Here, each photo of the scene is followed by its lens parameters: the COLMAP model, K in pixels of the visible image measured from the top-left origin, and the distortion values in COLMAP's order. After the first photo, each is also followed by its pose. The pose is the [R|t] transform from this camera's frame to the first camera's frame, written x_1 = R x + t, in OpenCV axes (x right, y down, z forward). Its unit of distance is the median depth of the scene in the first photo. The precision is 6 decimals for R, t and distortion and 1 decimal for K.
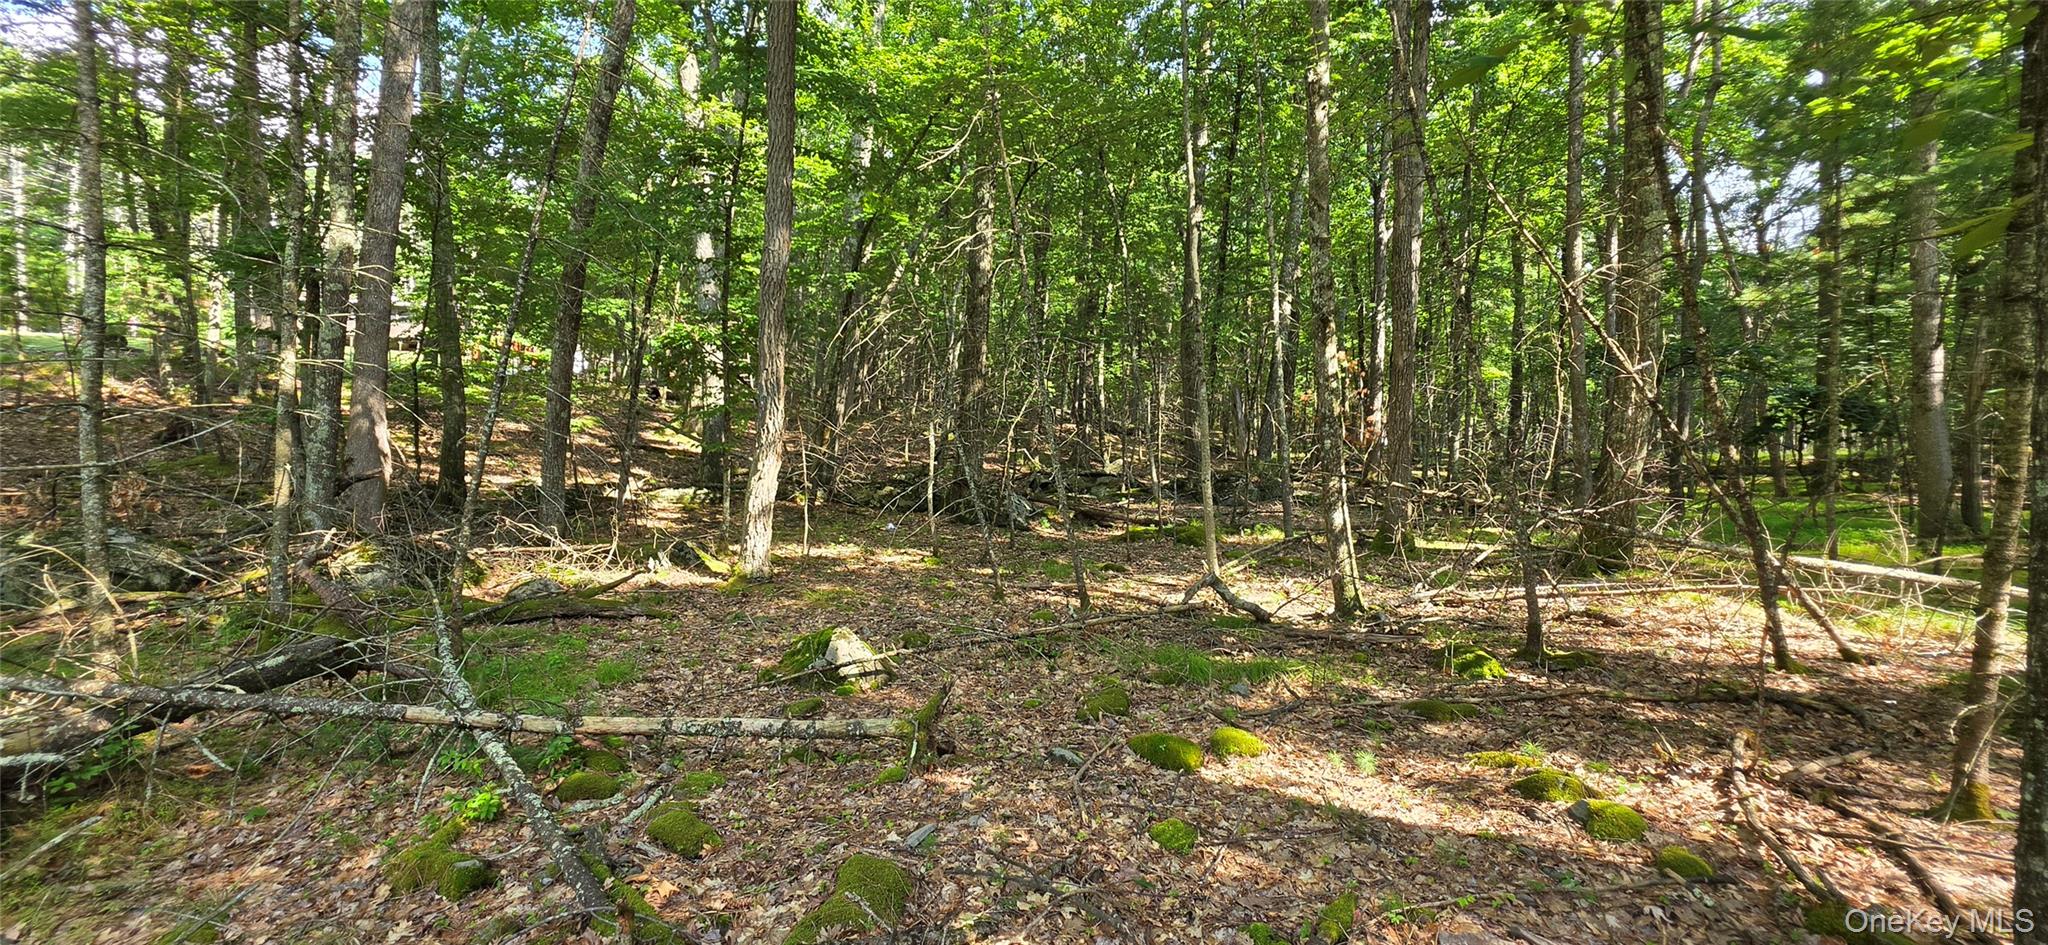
lens RADIAL K [[824.9, 0, 1020.3], [0, 824.9, 469.3], [0, 0, 1]] dist [-0.001803, 0.000546]
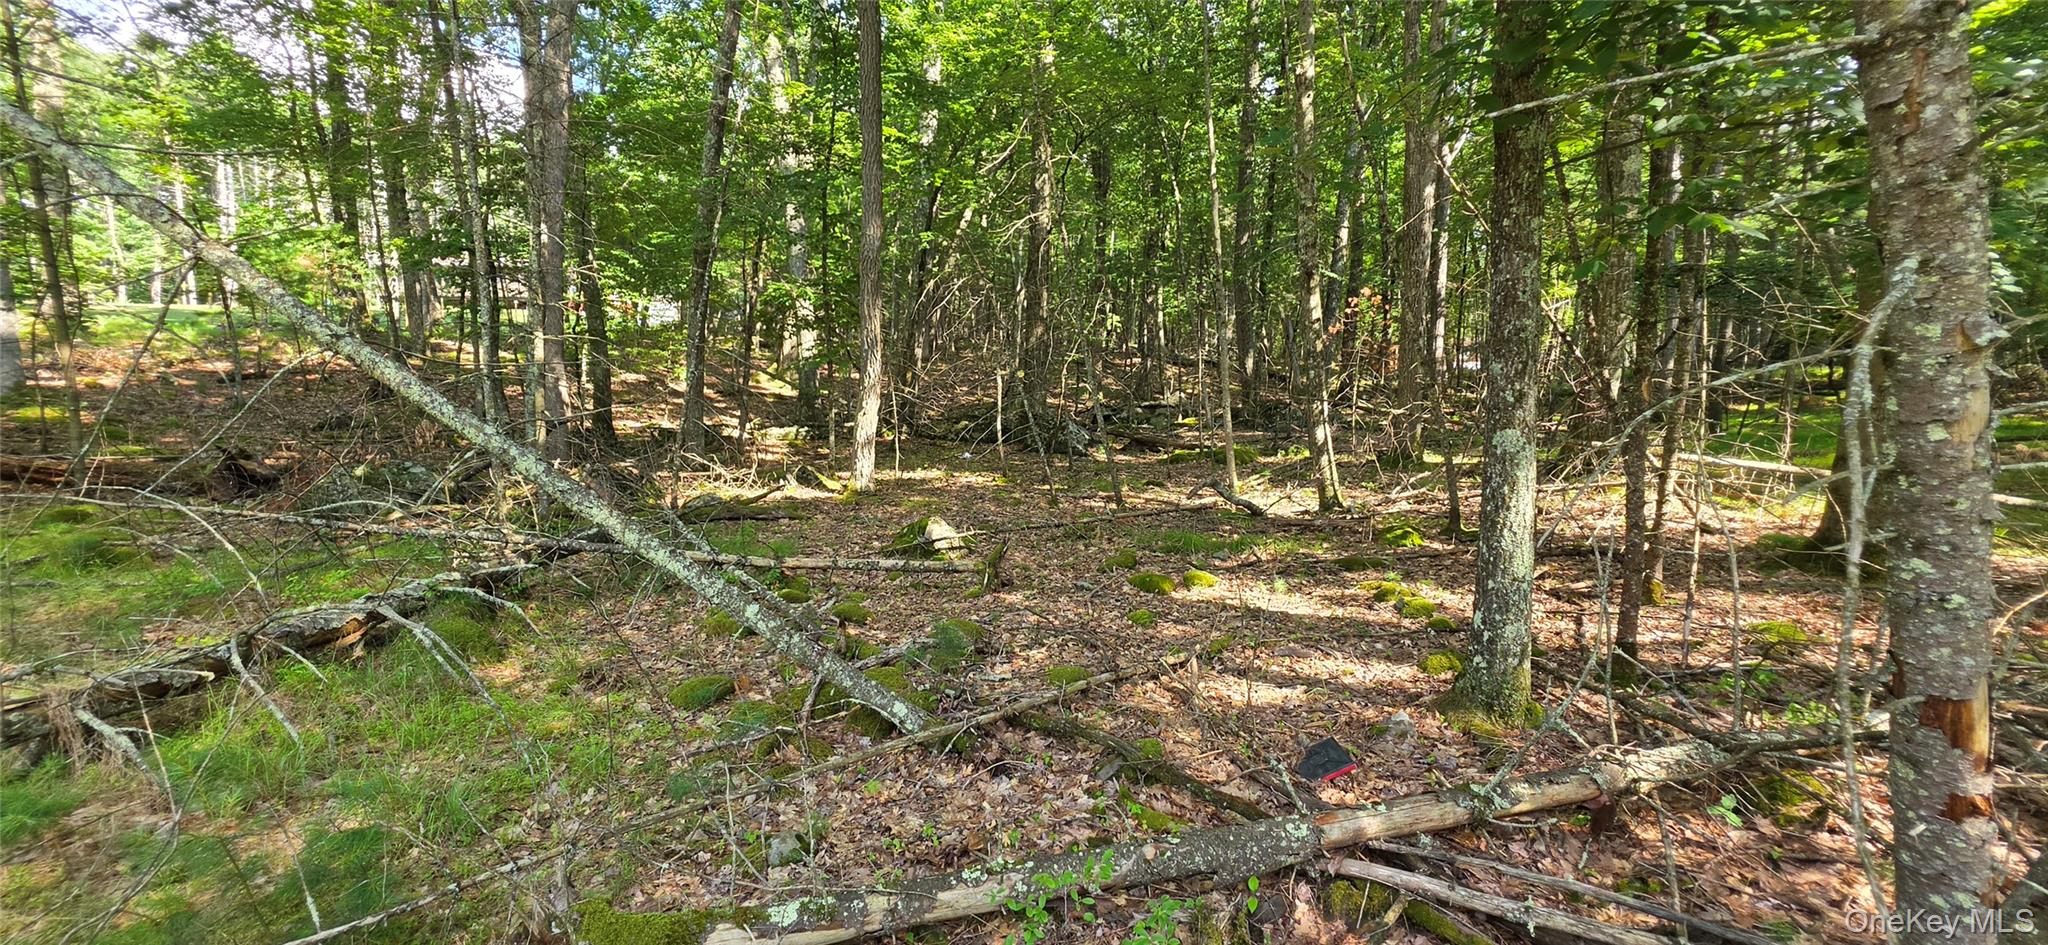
lens RADIAL K [[824.9, 0, 1021.3], [0, 824.9, 469.0], [0, 0, 1]] dist [-0.001803, 0.000546]
pose [[0.995803, -0.019364, -0.089449, 0.041113], [0.026172, 0.996796, 0.075578, 0.005682], [0.087699, -0.077602, 0.993120, -0.269649]]
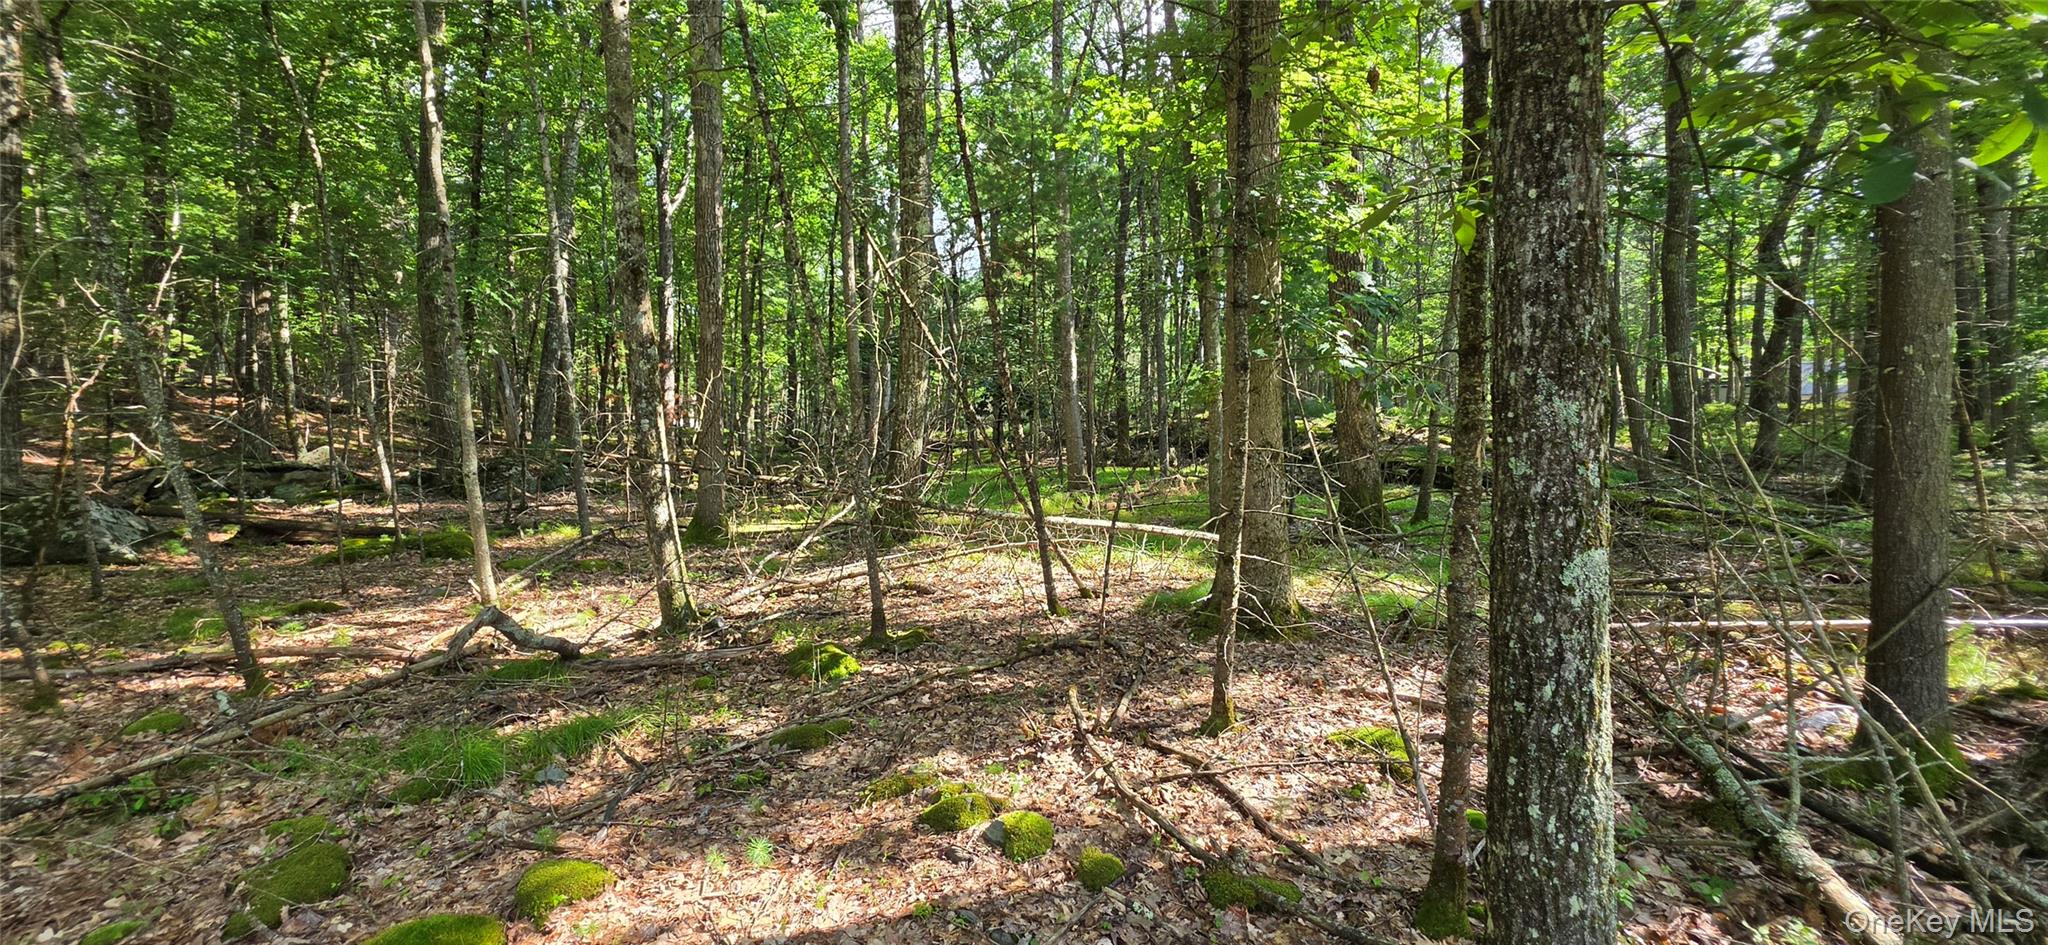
lens RADIAL K [[824.9, 0, 1021.8], [0, 824.9, 469.3], [0, 0, 1]] dist [-0.001803, 0.000546]
pose [[0.682175, -0.041923, 0.729986, 0.026478], [0.024875, 0.999108, 0.034133, -0.004376], [-0.730765, -0.005127, 0.682609, 0.158300]]
